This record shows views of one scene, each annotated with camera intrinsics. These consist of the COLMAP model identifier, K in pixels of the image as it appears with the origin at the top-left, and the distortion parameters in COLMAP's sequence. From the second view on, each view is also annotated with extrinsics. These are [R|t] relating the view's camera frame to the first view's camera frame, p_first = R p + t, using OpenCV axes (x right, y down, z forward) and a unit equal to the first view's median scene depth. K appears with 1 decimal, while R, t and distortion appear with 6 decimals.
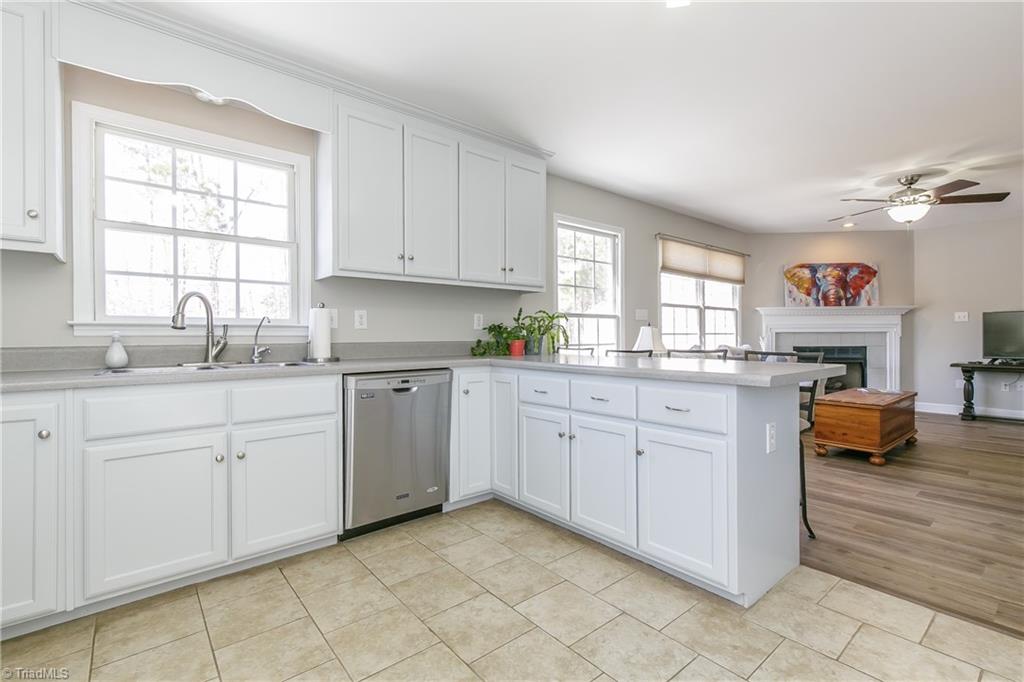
lens RADIAL K [[461.3, 0, 542.7], [0, 461.3, 337.6], [0, 0, 1]] dist [0.009168, -0.001074]
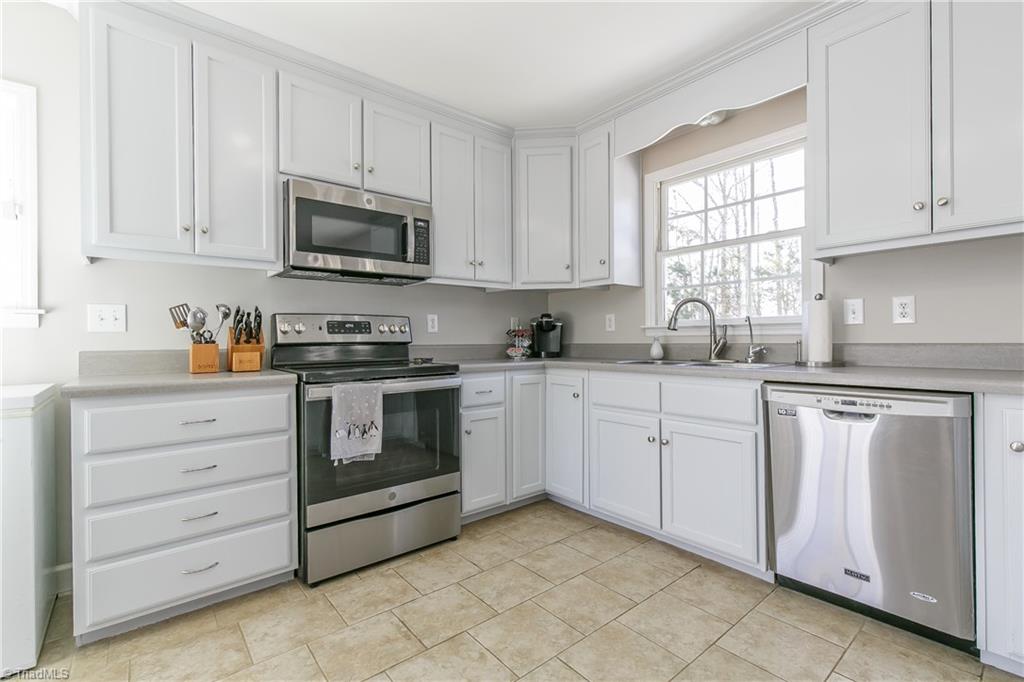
lens RADIAL K [[461.3, 0, 510.8], [0, 461.3, 340.1], [0, 0, 1]] dist [0.009168, -0.001074]
pose [[-0.035647, 0.004982, -0.999352, 0.402259], [0.004428, 0.999979, 0.004827, -0.000252], [0.999355, -0.004253, -0.035668, 0.555955]]
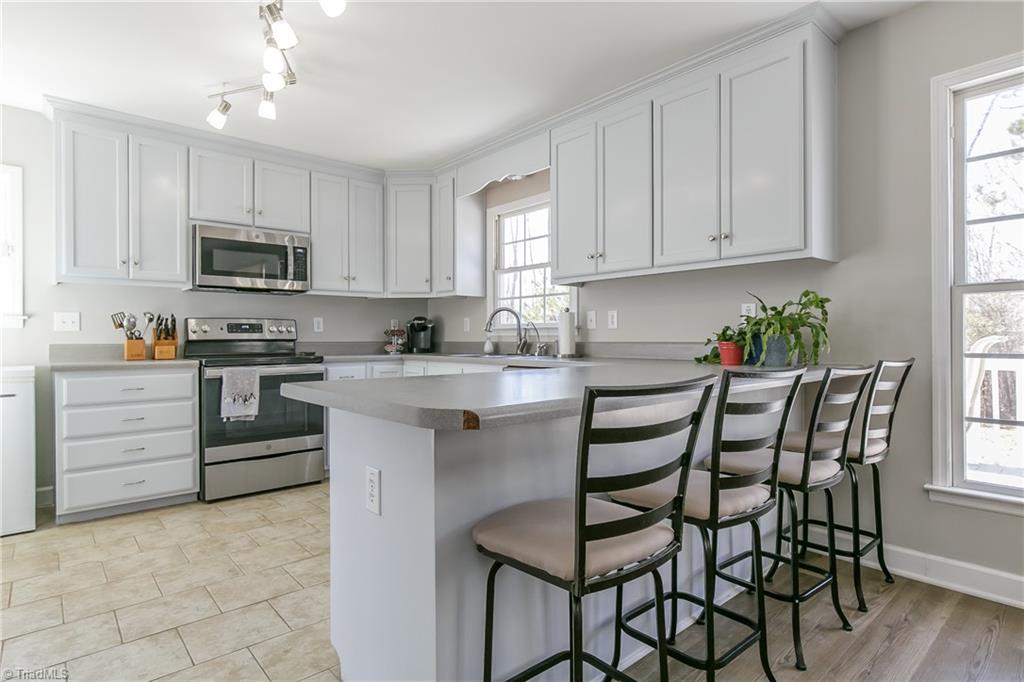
lens RADIAL K [[555.3, 0, 515.4], [0, 555.3, 340.1], [0, 0, 1]] dist [0.008901, -0.001586]
pose [[-0.010794, 0.007705, -0.999912, 1.070185], [-0.000939, 0.999970, 0.007716, -0.003473], [0.999941, 0.001022, -0.010786, 1.007373]]
